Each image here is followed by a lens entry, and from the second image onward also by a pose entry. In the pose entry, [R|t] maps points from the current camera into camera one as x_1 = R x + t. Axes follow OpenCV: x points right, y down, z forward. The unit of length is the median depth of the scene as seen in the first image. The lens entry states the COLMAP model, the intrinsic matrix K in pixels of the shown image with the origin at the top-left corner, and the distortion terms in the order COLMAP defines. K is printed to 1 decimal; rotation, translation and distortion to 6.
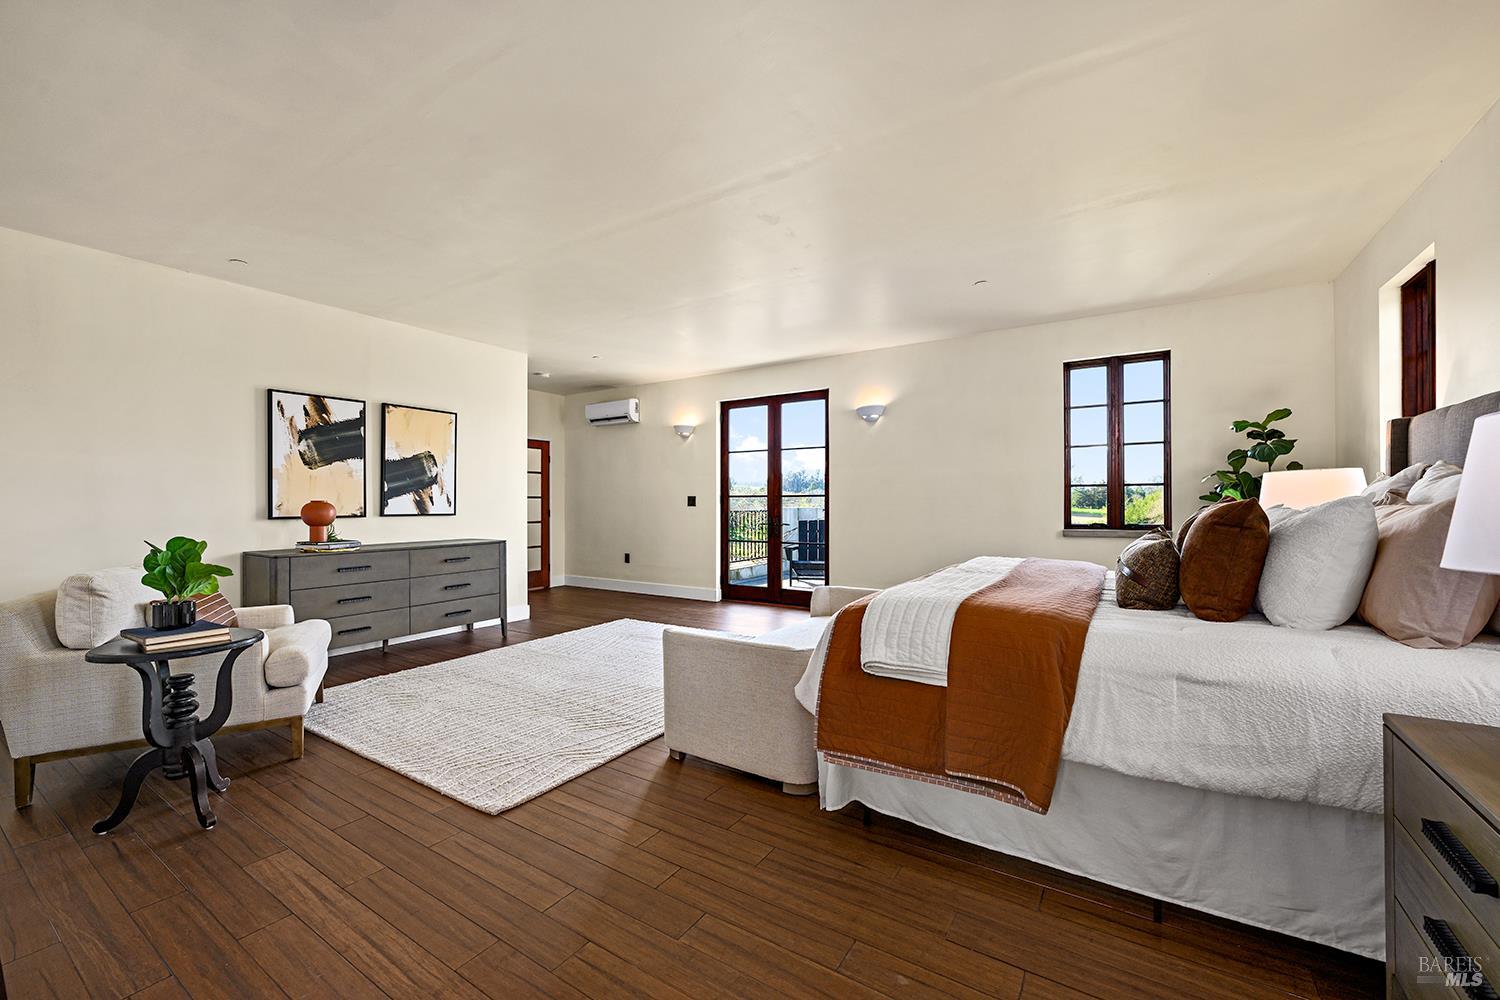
lens RADIAL K [[601.3, 0, 750.0], [0, 601.3, 500.0], [0, 0, 1]] dist [0.003605, 0.000439]
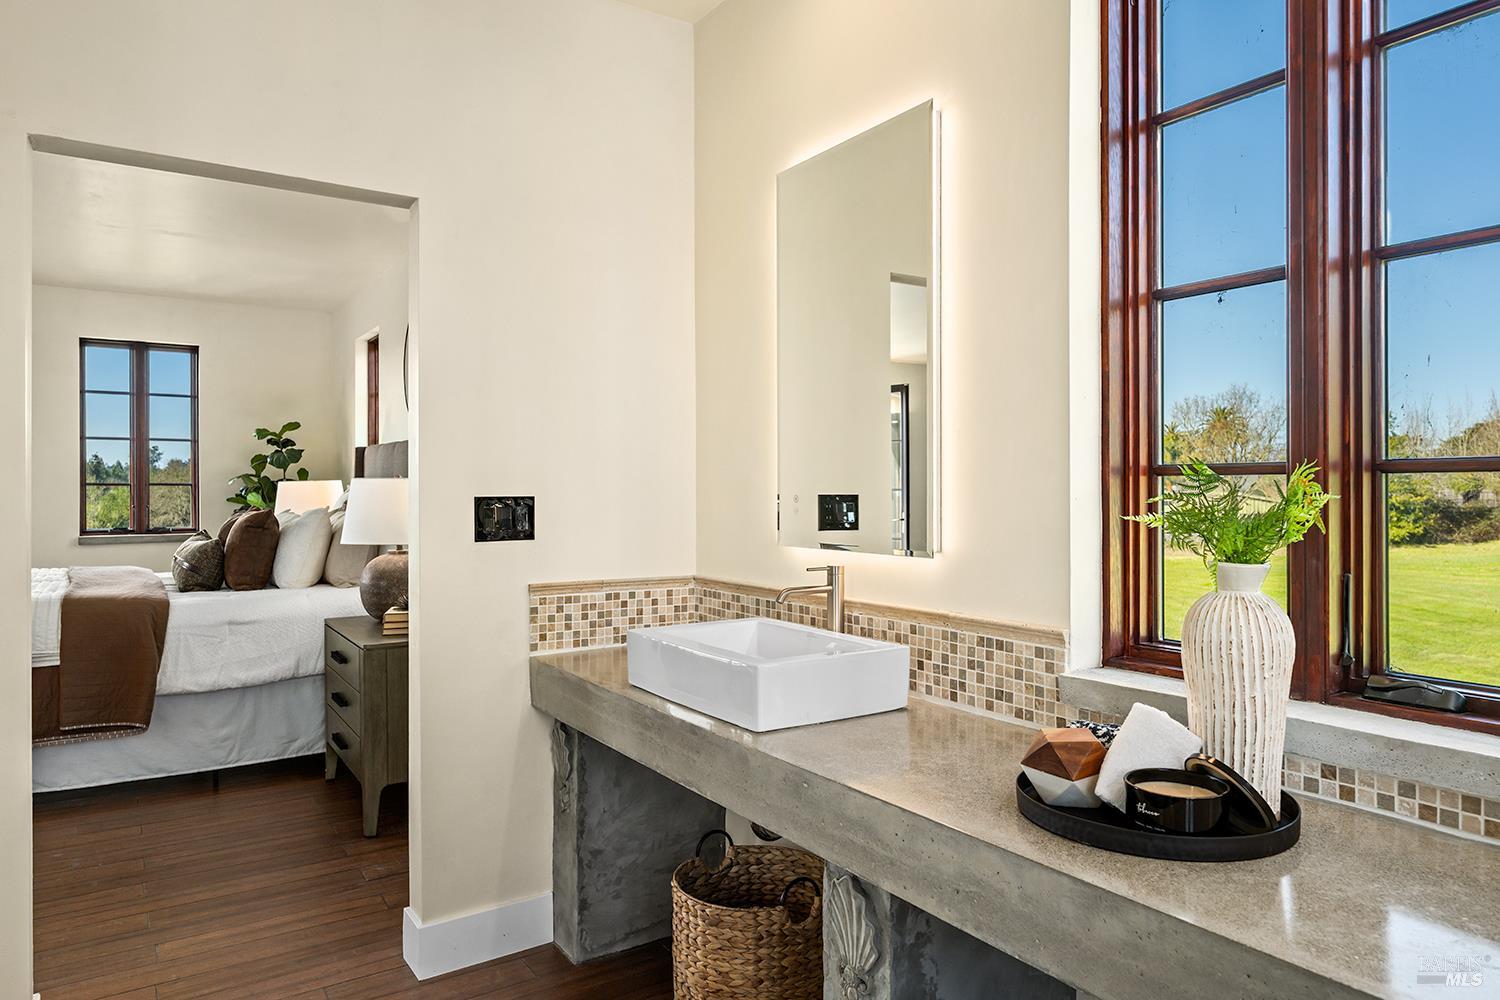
lens RADIAL K [[950.3, 0, 750.0], [0, 950.3, 500.0], [0, 0, 1]] dist [-0.002169, -0.002945]
pose [[0.399530, -0.005633, 0.916703, -0.485385], [-0.005754, 0.999946, 0.008652, -0.029323], [-0.916702, -0.008732, 0.399476, -0.590110]]
